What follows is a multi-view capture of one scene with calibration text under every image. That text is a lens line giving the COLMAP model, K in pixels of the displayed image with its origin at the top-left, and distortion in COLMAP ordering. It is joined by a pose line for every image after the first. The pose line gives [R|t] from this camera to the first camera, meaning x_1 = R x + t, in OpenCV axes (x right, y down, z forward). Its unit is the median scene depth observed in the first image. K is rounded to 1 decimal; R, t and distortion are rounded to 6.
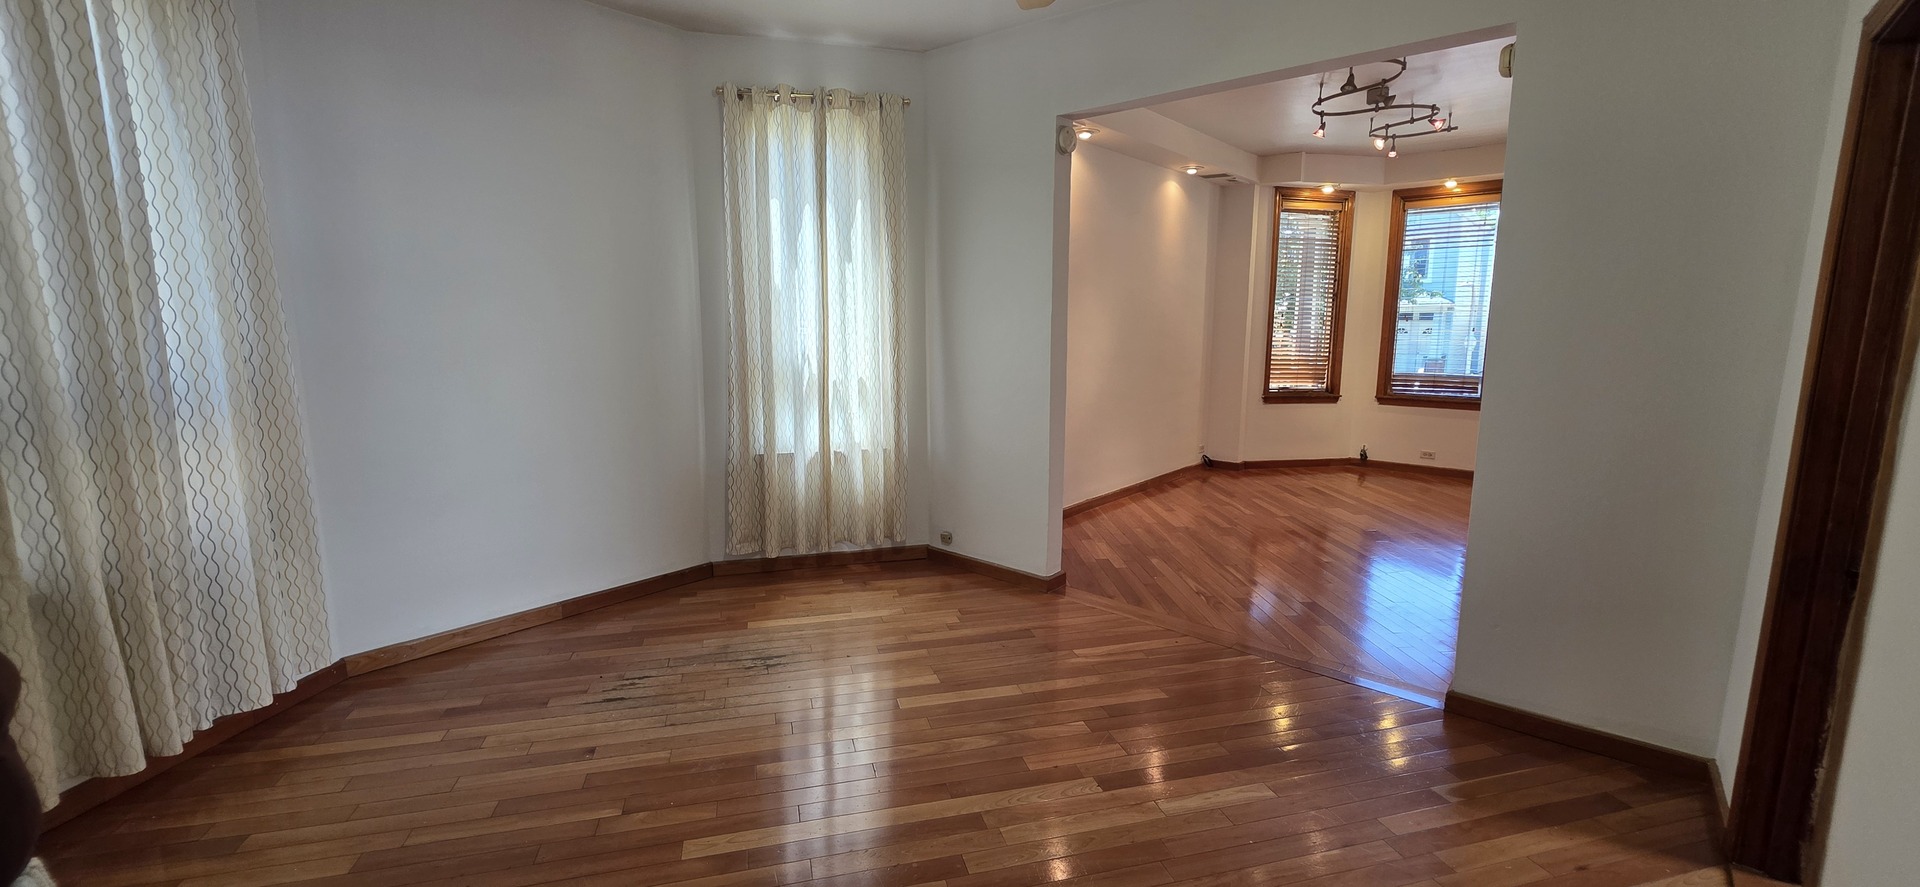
lens RADIAL K [[765.7, 0, 960.0], [0, 765.7, 443.5], [0, 0, 1]] dist [0.001657, -0.000065]
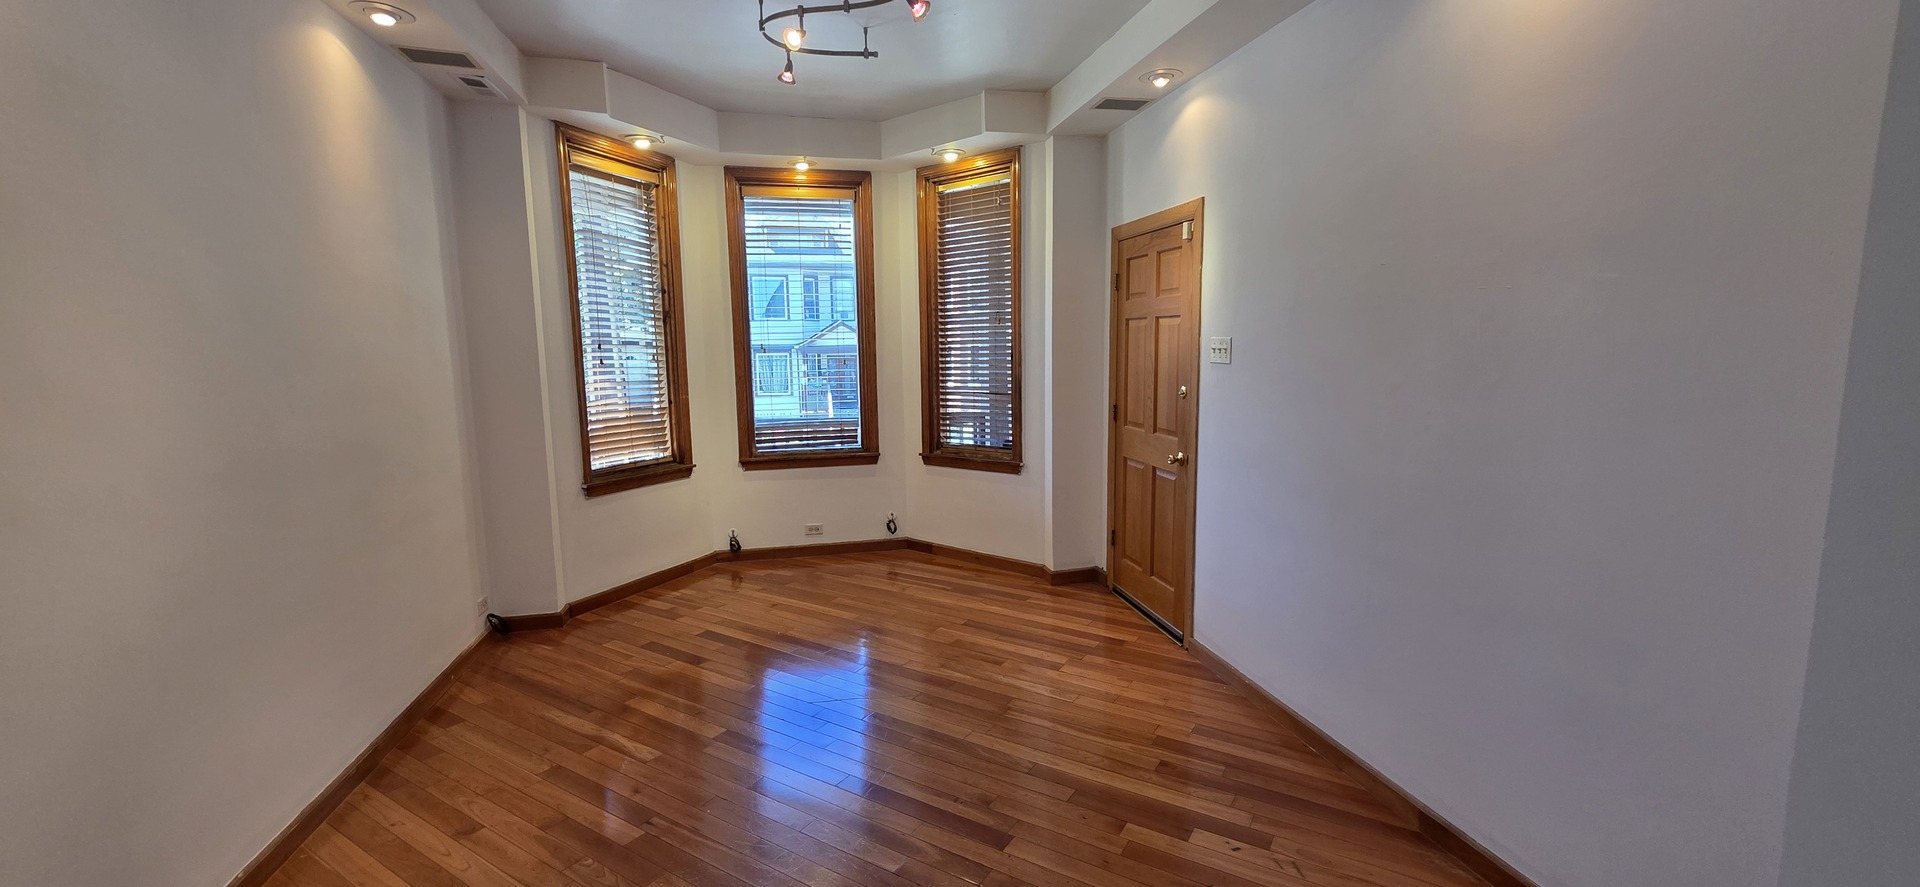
lens RADIAL K [[765.7, 0, 960.0], [0, 765.7, 443.5], [0, 0, 1]] dist [0.001657, -0.000065]
pose [[0.580757, -0.111405, 0.806418, 0.099028], [0.139995, 0.989502, 0.035878, -0.074820], [-0.801949, 0.092057, 0.590257, 0.432412]]
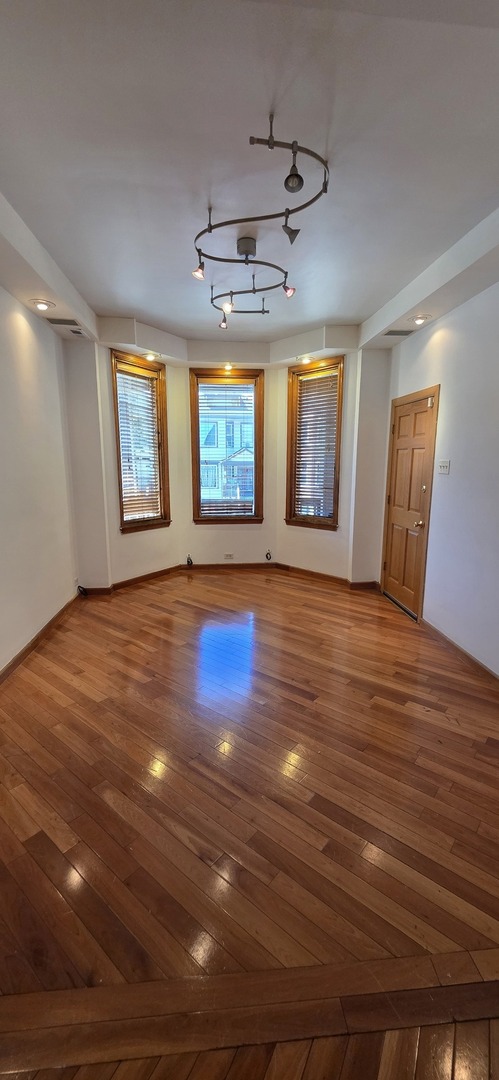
lens RADIAL K [[430.7, 0, 248.5], [0, 430.7, 542.1], [0, 0, 1]] dist [0.001657, -0.000065]
pose [[0.692451, -0.131170, 0.709441, 0.055067], [0.111331, 0.990982, 0.074559, -0.068354], [-0.712823, 0.027354, 0.700810, 0.391228]]
